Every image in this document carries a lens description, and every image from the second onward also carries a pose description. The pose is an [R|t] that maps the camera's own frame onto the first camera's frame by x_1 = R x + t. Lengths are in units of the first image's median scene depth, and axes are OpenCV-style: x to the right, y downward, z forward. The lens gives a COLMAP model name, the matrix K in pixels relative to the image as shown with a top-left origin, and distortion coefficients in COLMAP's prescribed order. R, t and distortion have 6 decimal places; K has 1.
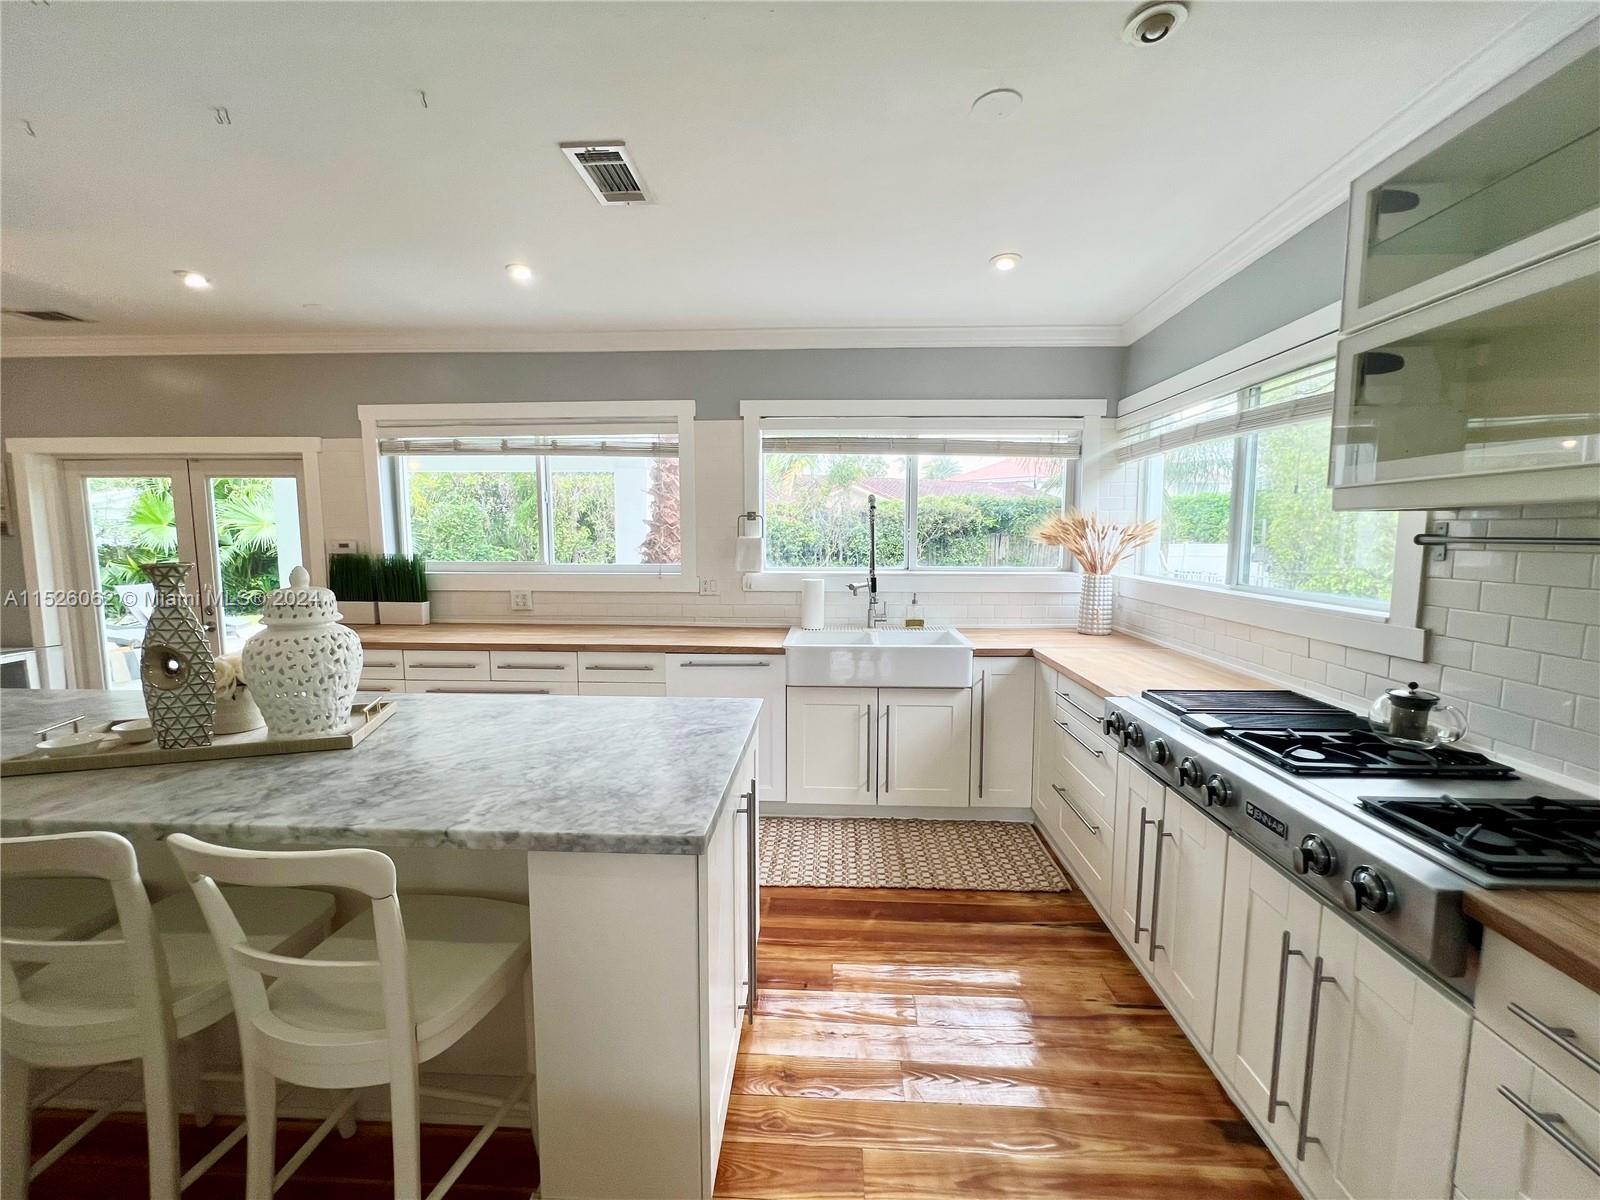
lens RADIAL K [[640.2, 0, 804.8], [0, 640.2, 599.0], [0, 0, 1]] dist [0.002738, -0.000594]
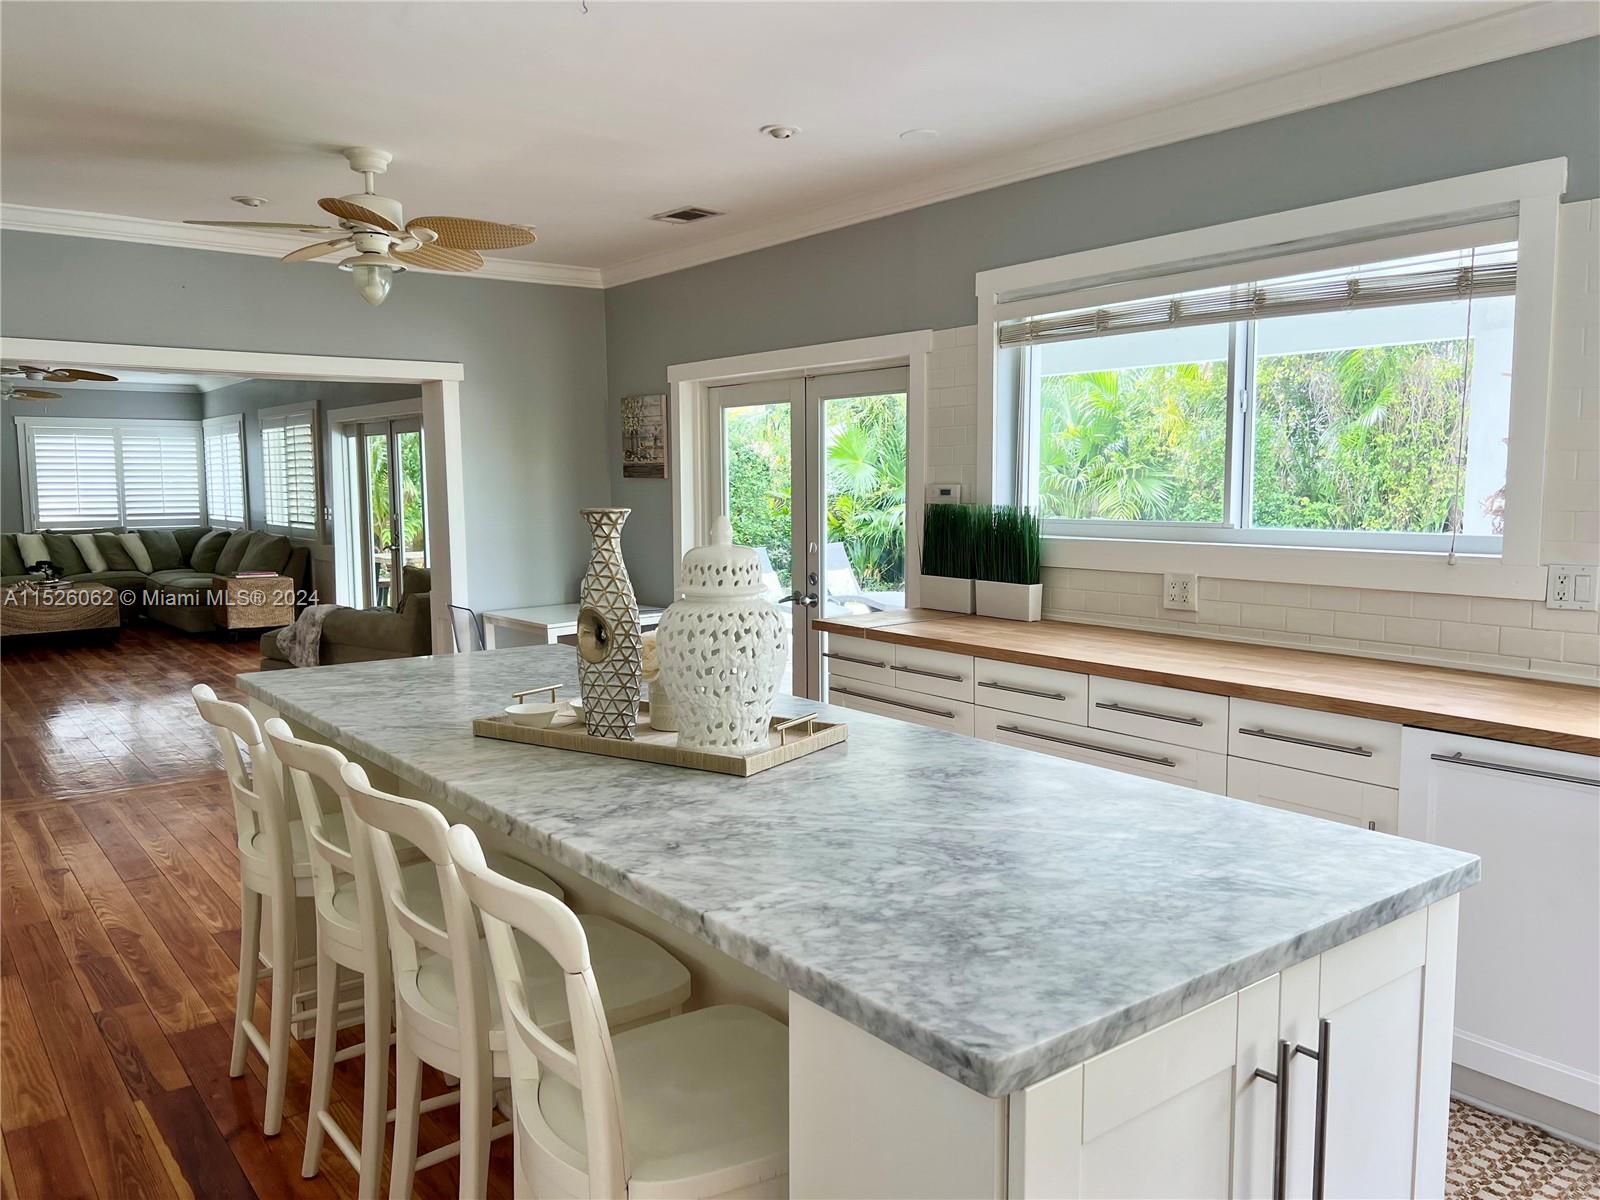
lens RADIAL K [[1200.8, 0, 795.3], [0, 1200.8, 601.7], [0, 0, 1]] dist [0.055650, -0.027840]
pose [[0.653694, 0.073709, -0.753161, 0.281782], [-0.071253, 0.996819, 0.035713, -0.007760], [0.753397, 0.030319, 0.656867, 0.164672]]
